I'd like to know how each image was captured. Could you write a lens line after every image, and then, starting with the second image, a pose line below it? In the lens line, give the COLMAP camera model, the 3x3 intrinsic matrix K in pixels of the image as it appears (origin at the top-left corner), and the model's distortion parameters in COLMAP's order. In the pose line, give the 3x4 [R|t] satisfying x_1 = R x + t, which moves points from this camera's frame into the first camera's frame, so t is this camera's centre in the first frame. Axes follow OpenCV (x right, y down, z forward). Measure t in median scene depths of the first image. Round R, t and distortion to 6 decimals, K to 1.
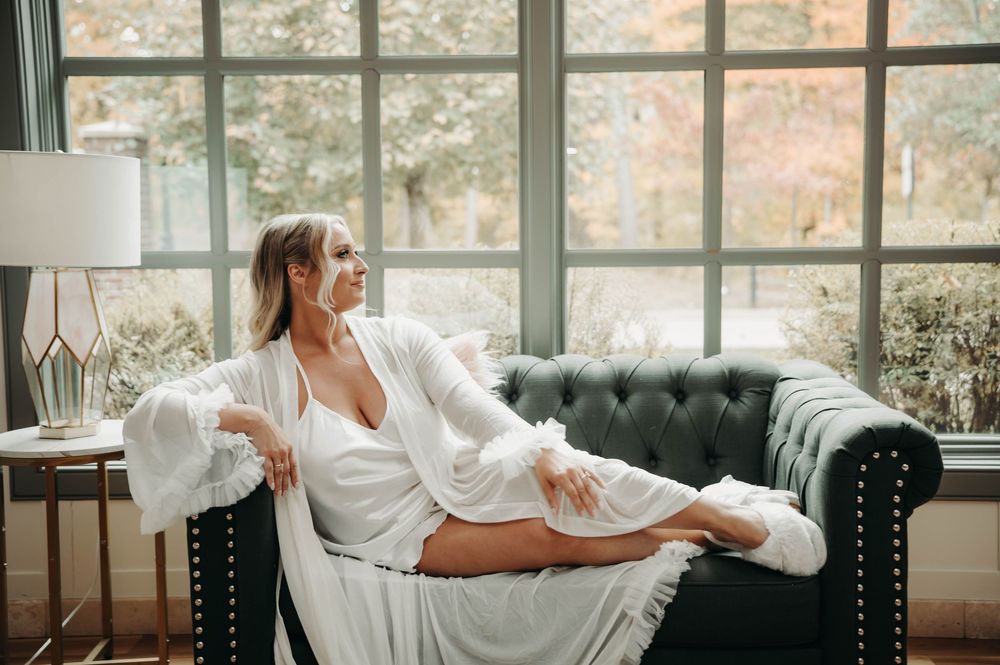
lens RADIAL K [[1201.3, 0, 500.0], [0, 1201.3, 332.5], [0, 0, 1]] dist [0.059978, 0.019235]
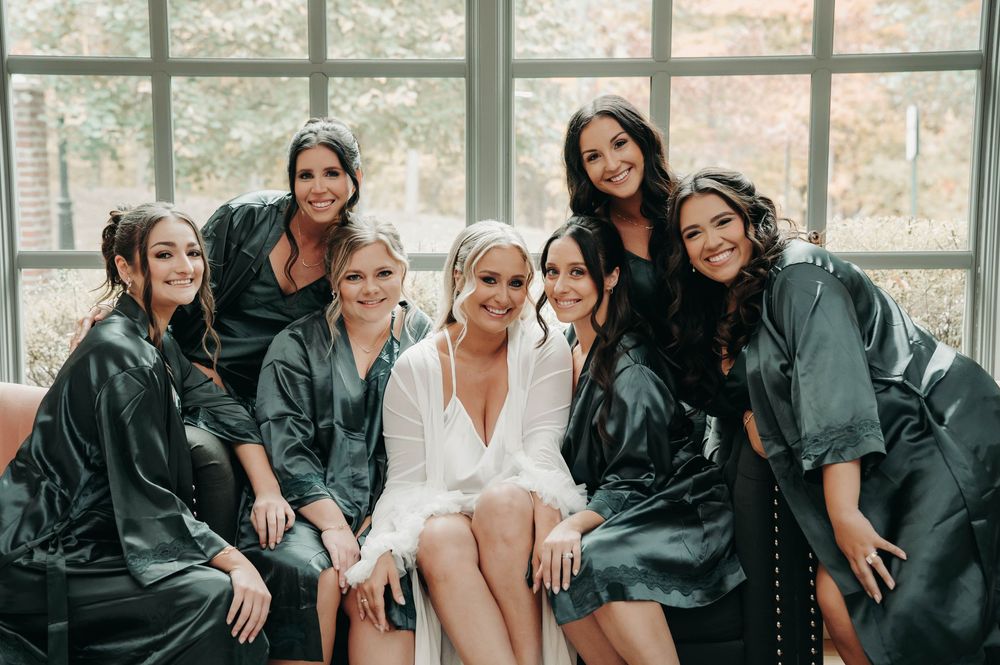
lens RADIAL K [[1428.8, 0, 461.1], [0, 1428.8, 316.9], [0, 0, 1]] dist [0.197204, 0.081388]
pose [[0.999921, 0.005304, 0.011432, -0.001538], [-0.005399, 0.999950, 0.008368, -0.020595], [-0.011387, -0.008429, 0.999900, -0.165887]]
